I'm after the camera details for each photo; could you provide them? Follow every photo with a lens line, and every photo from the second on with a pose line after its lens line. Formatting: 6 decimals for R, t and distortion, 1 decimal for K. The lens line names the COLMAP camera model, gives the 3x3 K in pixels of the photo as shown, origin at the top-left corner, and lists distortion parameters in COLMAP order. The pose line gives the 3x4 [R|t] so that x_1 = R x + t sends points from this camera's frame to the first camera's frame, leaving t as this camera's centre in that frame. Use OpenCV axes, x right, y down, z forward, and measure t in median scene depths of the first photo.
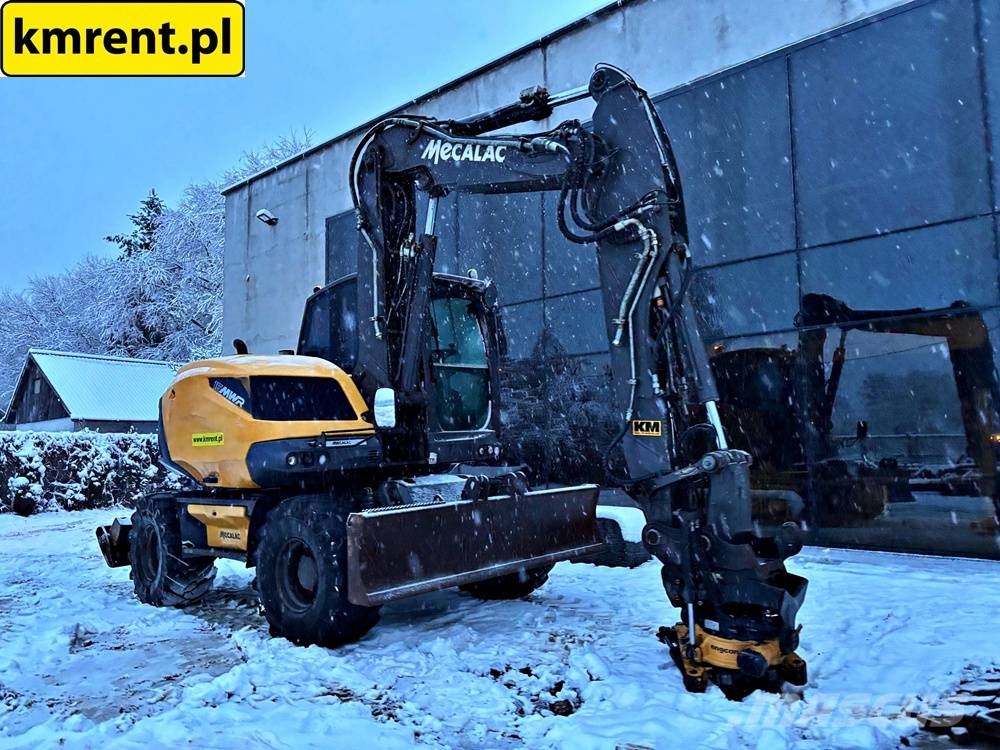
lens RADIAL K [[750.1, 0, 503.3], [0, 750.1, 372.4], [0, 0, 1]] dist [0.022186, -0.006882]
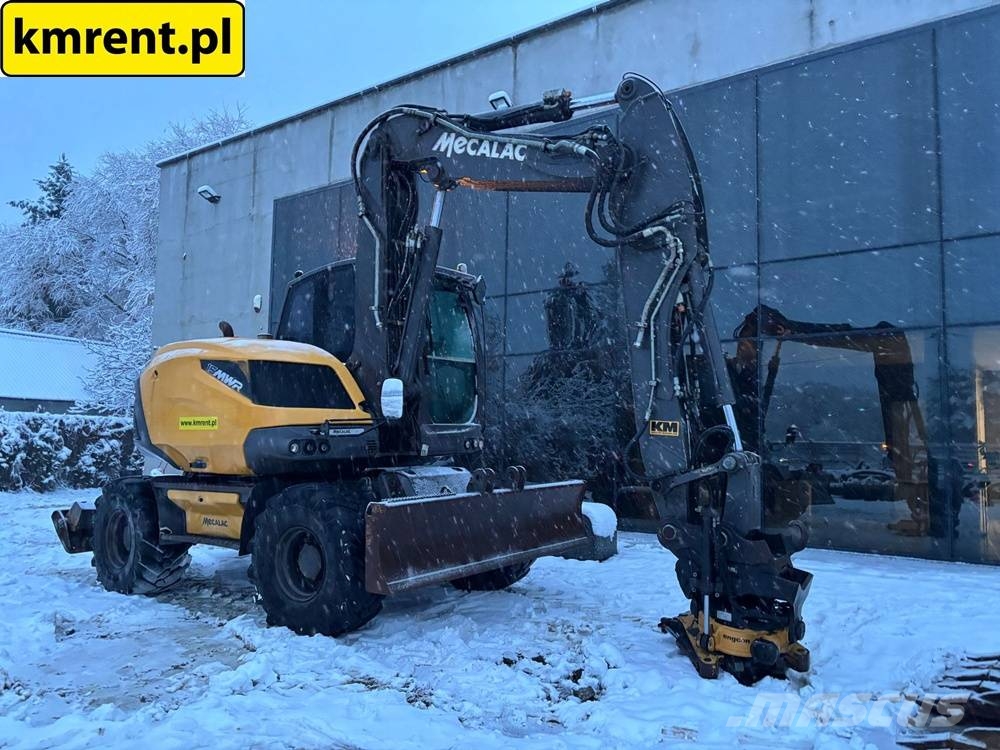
lens RADIAL K [[748.6, 0, 504.4], [0, 748.6, 377.0], [0, 0, 1]] dist [0.018214, 0.001997]
pose [[0.992248, 0.043132, 0.116551, -0.123066], [-0.044650, 0.998948, 0.010443, 0.001888], [-0.115978, -0.015566, 0.993130, -0.006122]]
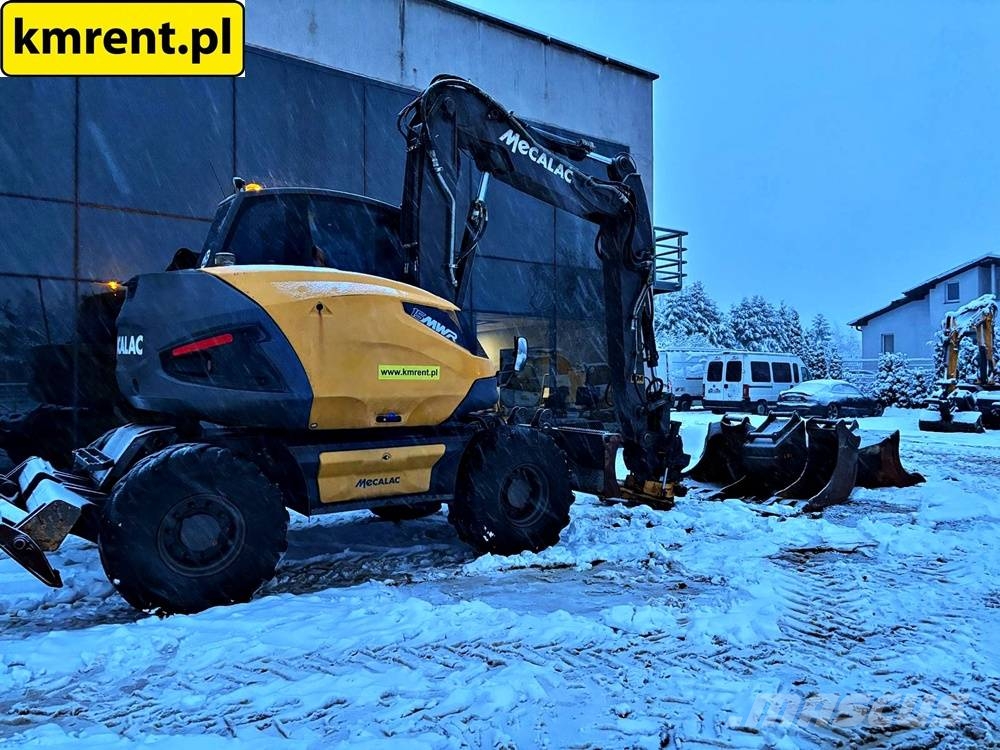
lens RADIAL K [[728.5, 0, 488.4], [0, 728.5, 381.1], [0, 0, 1]] dist [0.081187, -0.063637]
pose [[0.236869, 0.025926, 0.971196, -1.265271], [-0.103519, 0.994627, -0.001303, 0.094977], [-0.966011, -0.100228, 0.238280, 0.742396]]
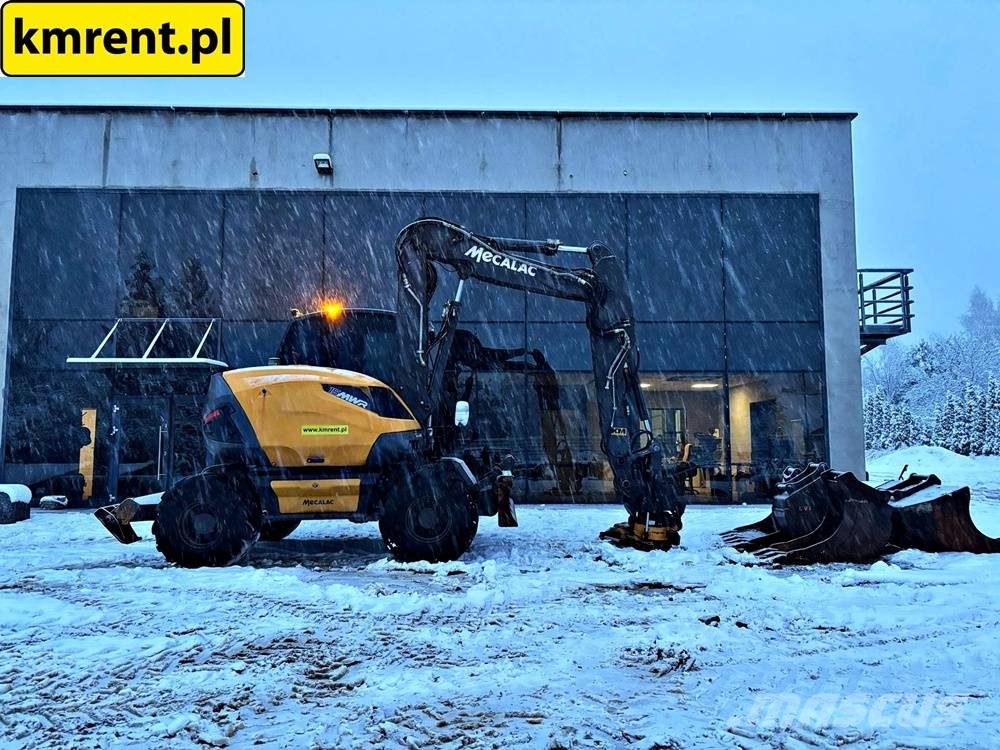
lens RADIAL K [[730.8, 0, 506.0], [0, 730.8, 377.2], [0, 0, 1]] dist [0.075228, -0.085786]
pose [[0.726418, 0.078114, 0.682799, -1.119119], [-0.079993, 0.996377, -0.028886, 0.006860], [-0.682582, -0.033636, 0.730035, -0.189063]]
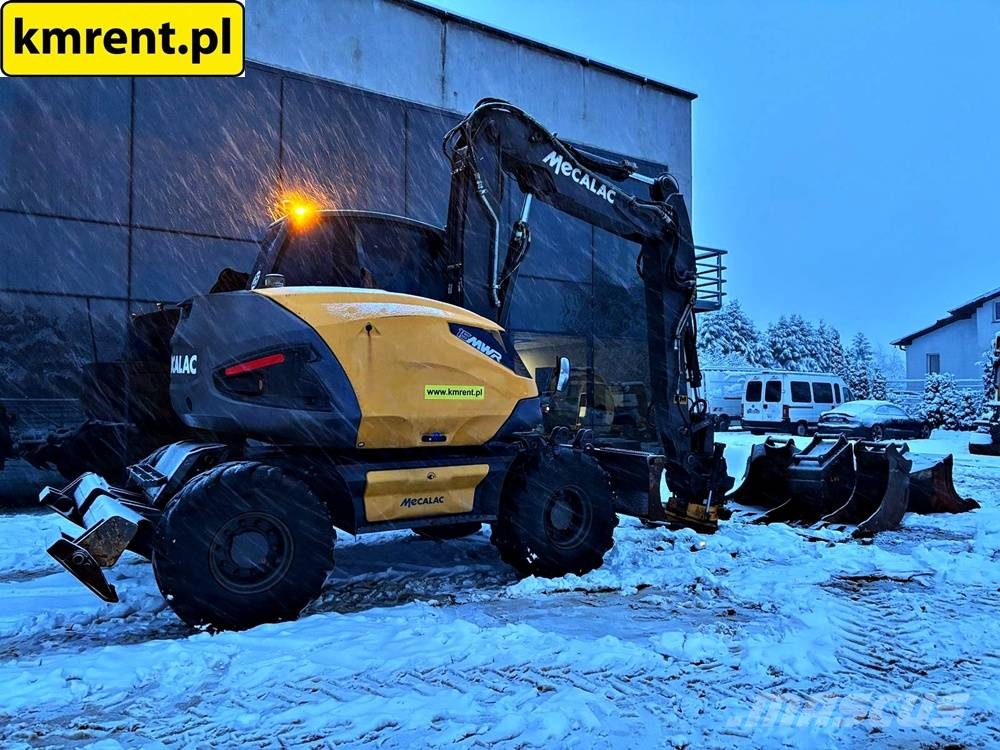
lens RADIAL K [[728.5, 0, 488.4], [0, 728.5, 381.1], [0, 0, 1]] dist [0.081187, -0.063637]
pose [[0.279207, 0.051082, 0.958871, -1.269753], [-0.109634, 0.993750, -0.021016, 0.093676], [-0.953952, -0.099257, 0.283063, 0.758008]]
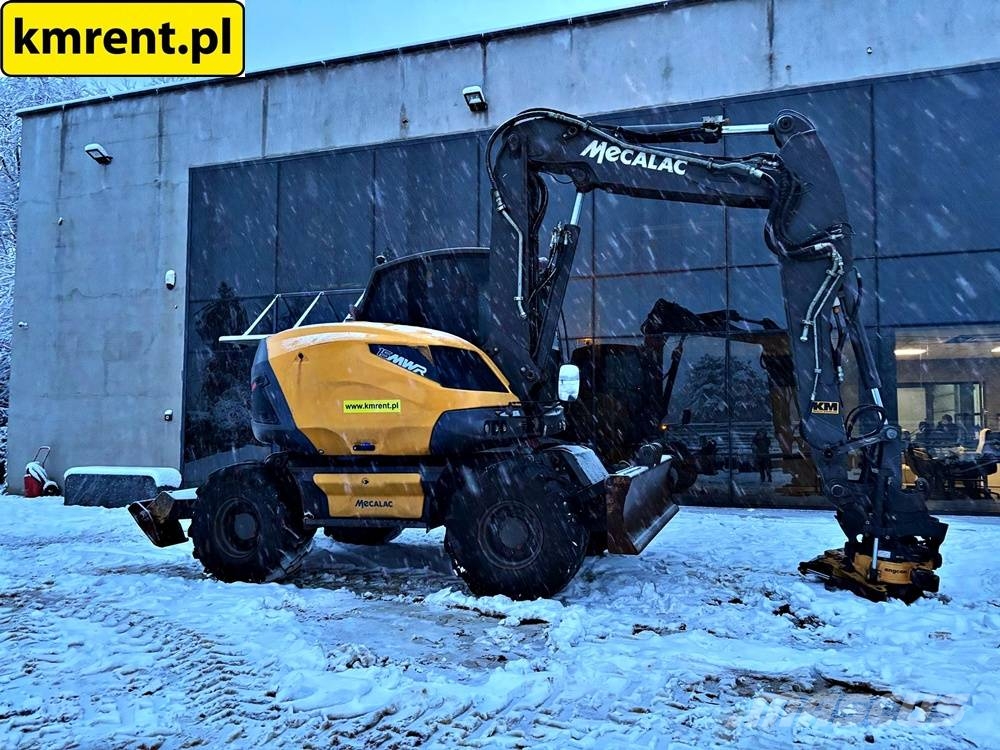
lens RADIAL K [[739.4, 0, 515.1], [0, 739.4, 382.4], [0, 0, 1]] dist [0.049010, -0.051639]
pose [[0.912096, 0.043659, 0.407646, -0.649783], [-0.057214, 0.998139, 0.021114, 0.027927], [-0.405965, -0.042581, 0.912896, 0.043989]]
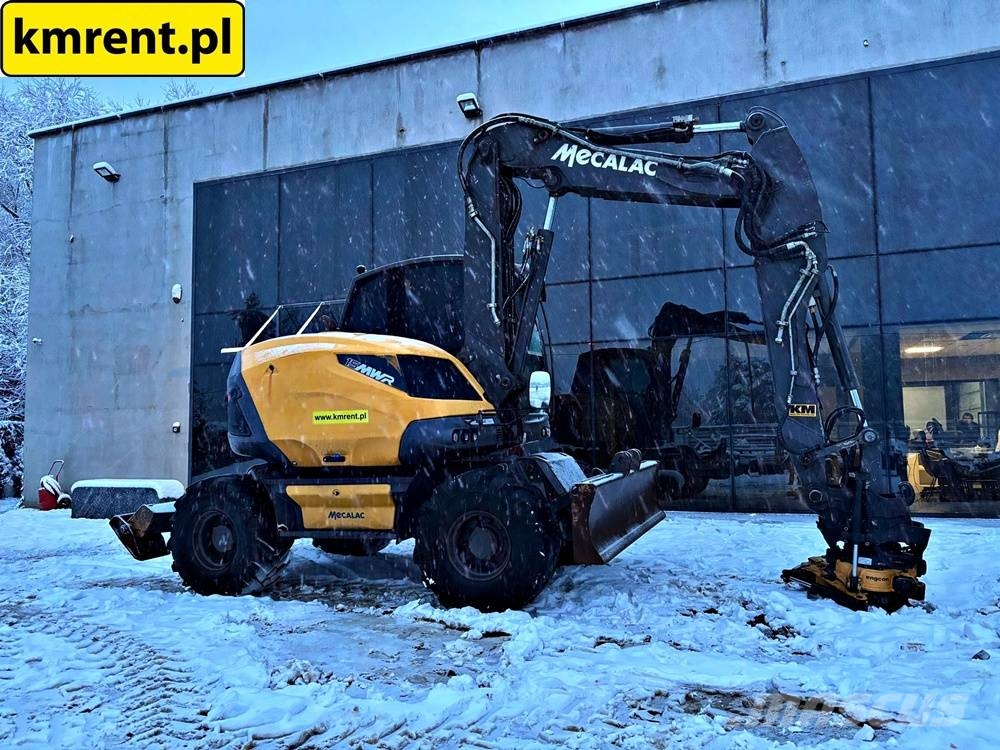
lens RADIAL K [[739.4, 0, 515.1], [0, 739.4, 382.4], [0, 0, 1]] dist [0.049010, -0.051639]
pose [[0.927481, 0.029369, 0.372714, -0.570414], [-0.037967, 0.999155, 0.015748, 0.021063], [-0.371936, -0.028757, 0.927813, 0.024929]]
